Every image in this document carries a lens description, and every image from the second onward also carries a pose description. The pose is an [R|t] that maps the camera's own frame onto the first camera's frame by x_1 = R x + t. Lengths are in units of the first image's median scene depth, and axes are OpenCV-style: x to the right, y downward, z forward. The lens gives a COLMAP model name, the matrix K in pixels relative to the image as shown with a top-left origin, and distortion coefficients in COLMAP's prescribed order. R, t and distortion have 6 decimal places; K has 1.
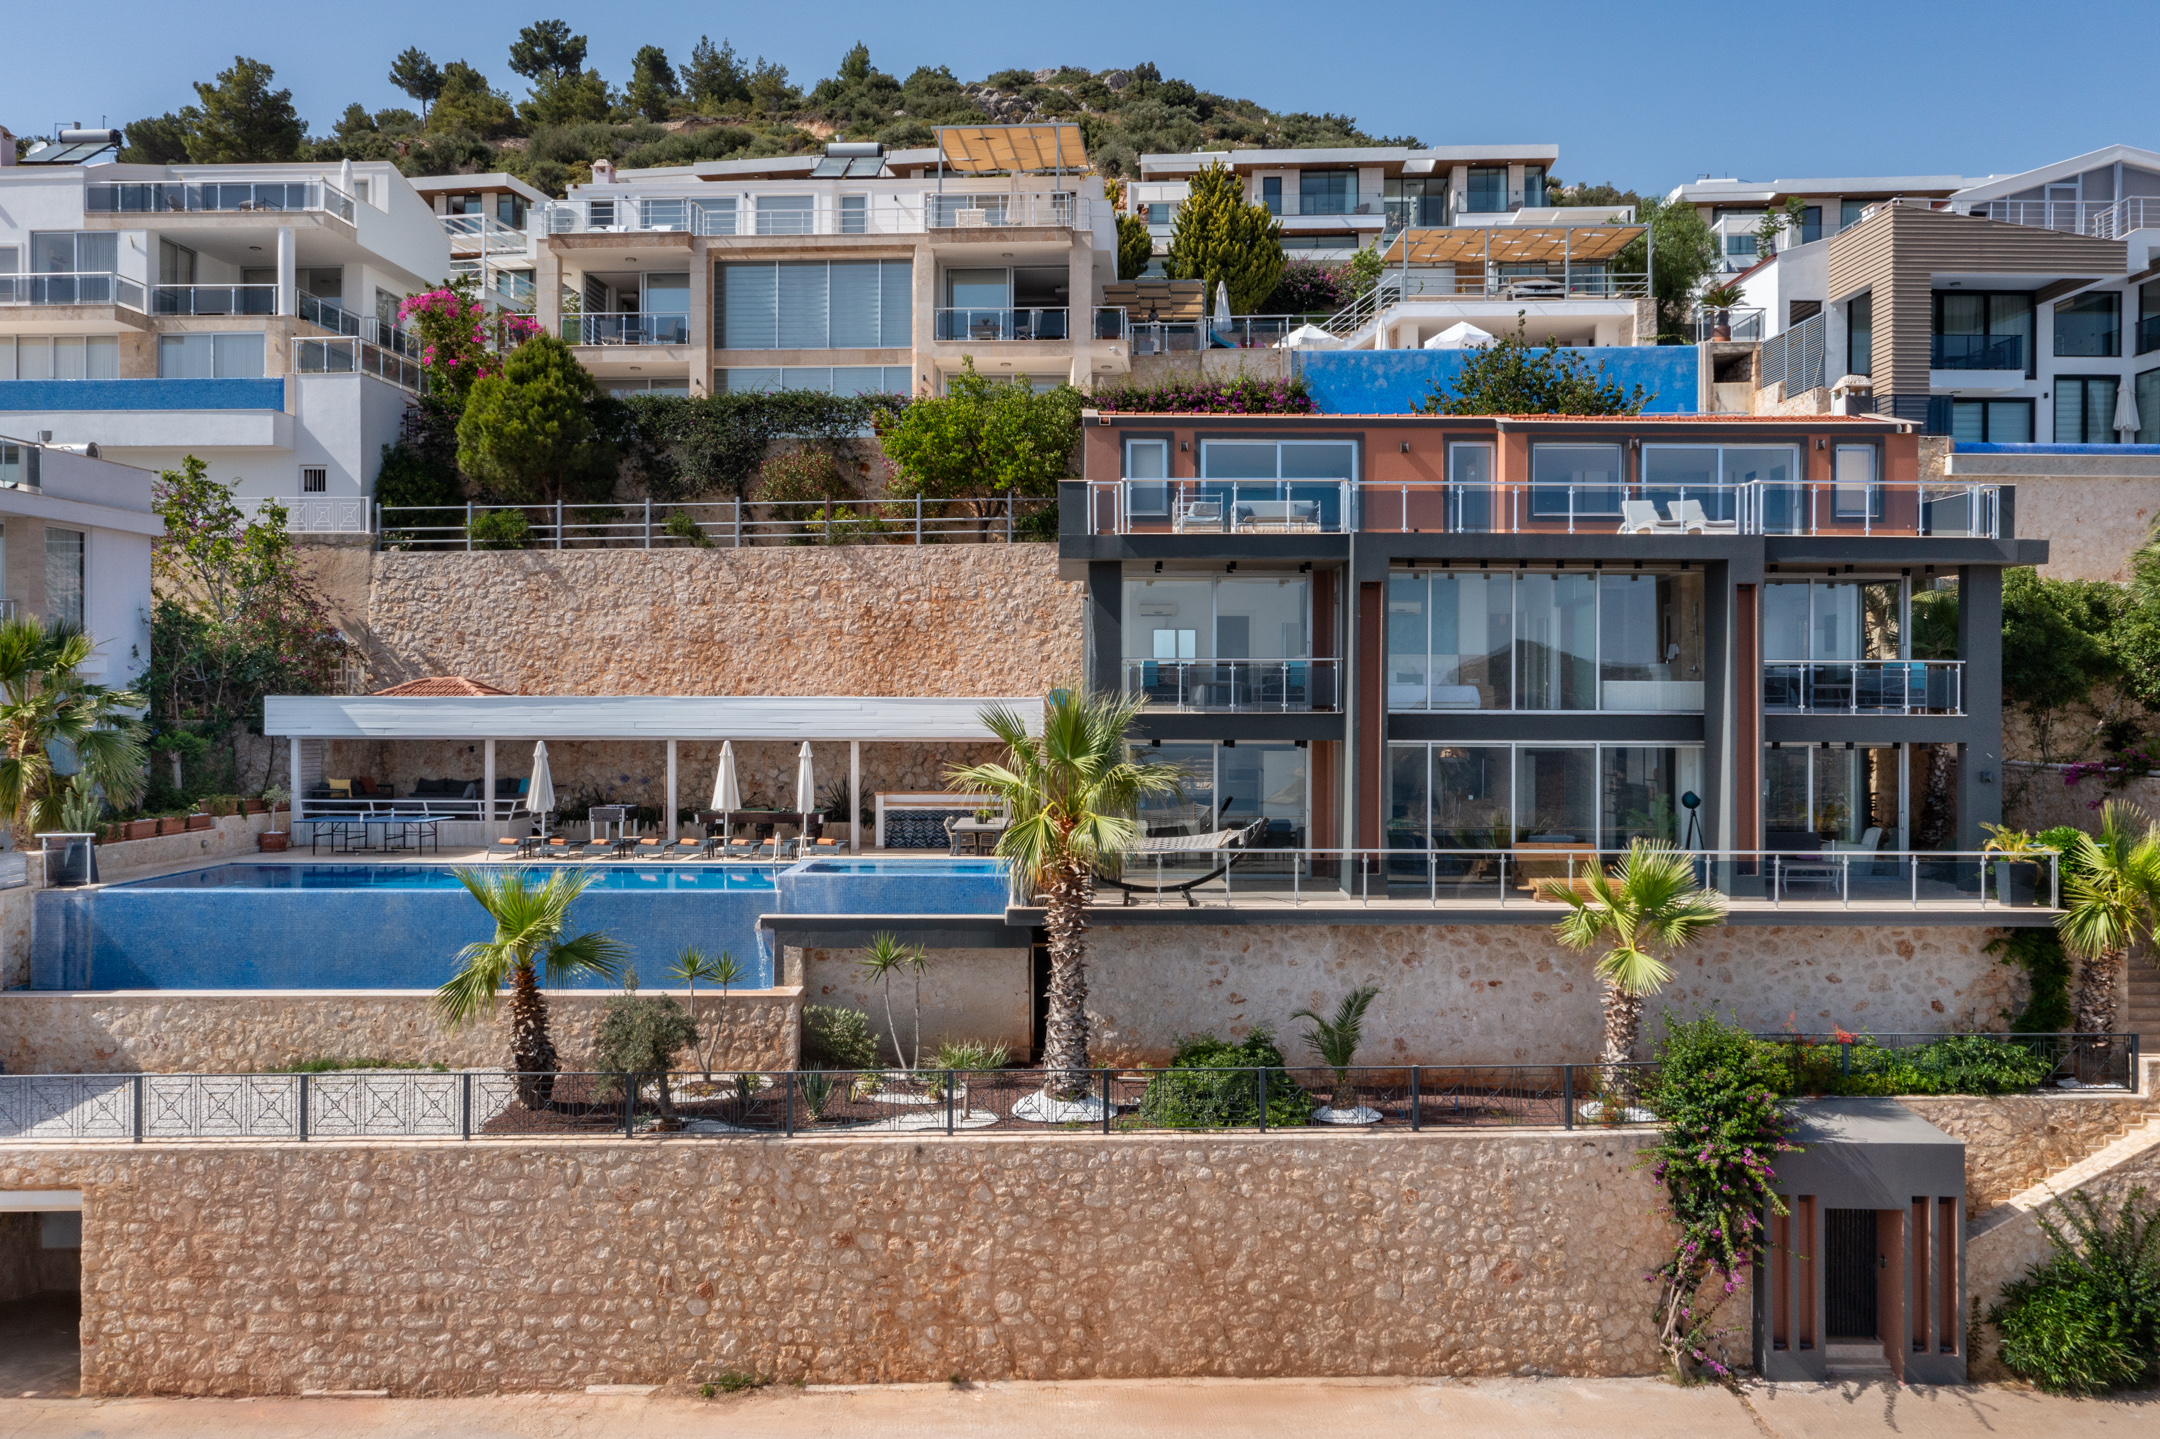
lens RADIAL K [[1788.1, 0, 1080.0], [0, 1788.1, 719.5], [0, 0, 1]] dist [-0.002616, 0.043109]
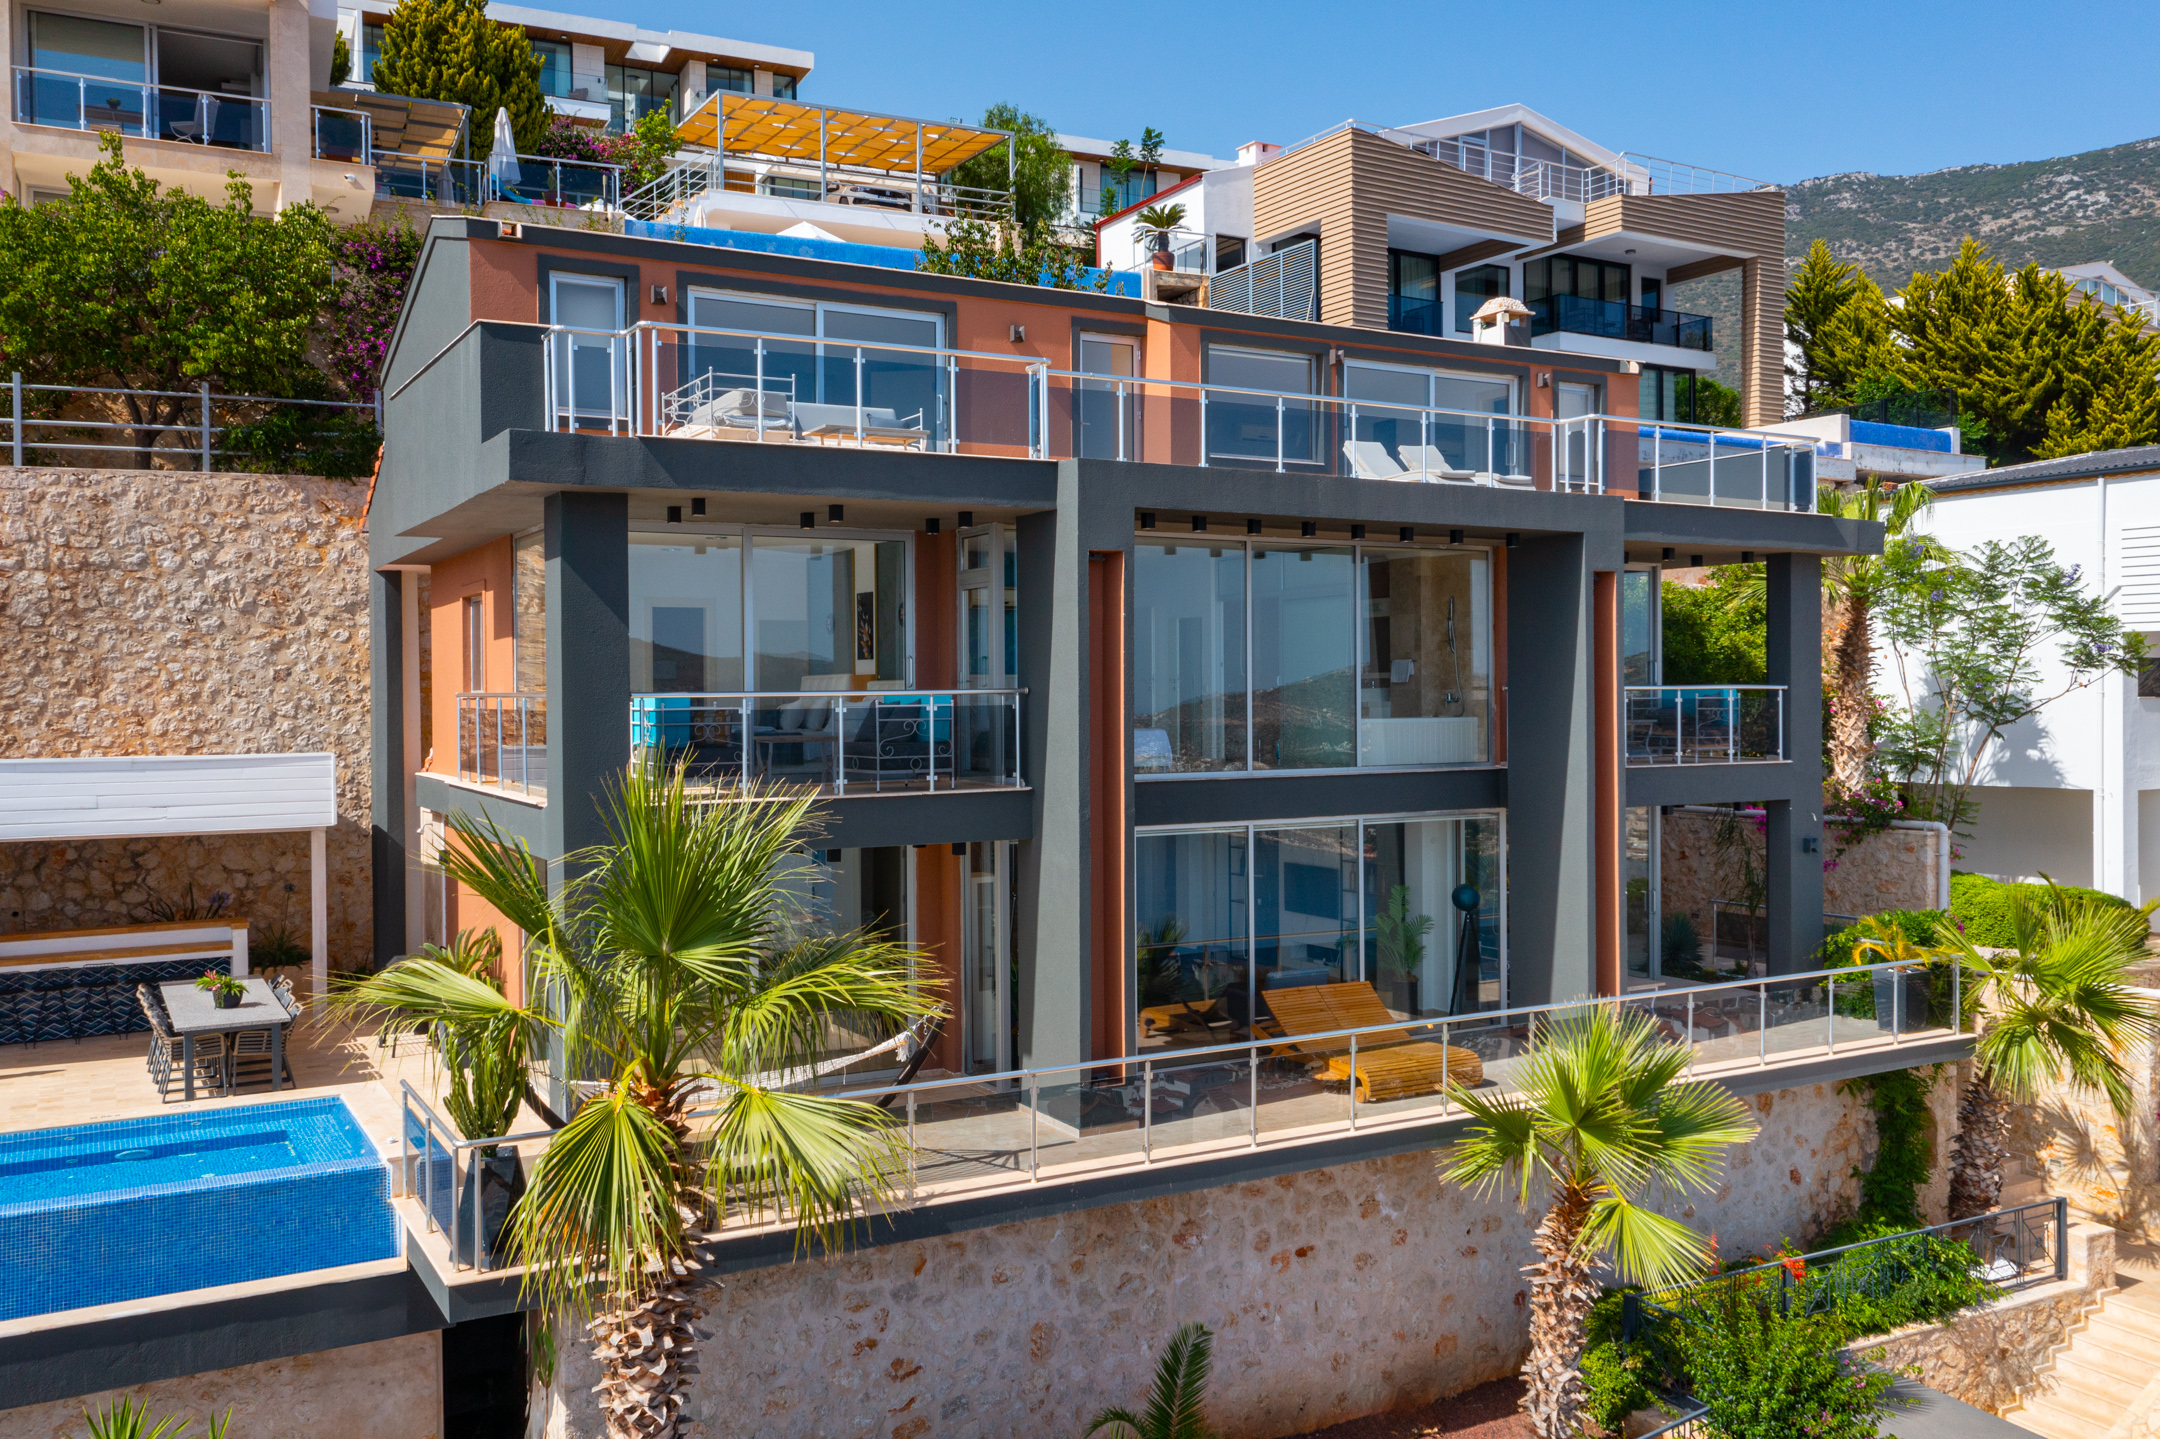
lens RADIAL K [[1788.1, 0, 1080.0], [0, 1788.1, 719.5], [0, 0, 1]] dist [-0.002616, 0.043109]
pose [[0.872586, -0.016376, 0.488185, -0.070968], [0.013620, 0.999865, 0.009196, -0.019704], [-0.488270, -0.001375, 0.872691, 0.337176]]
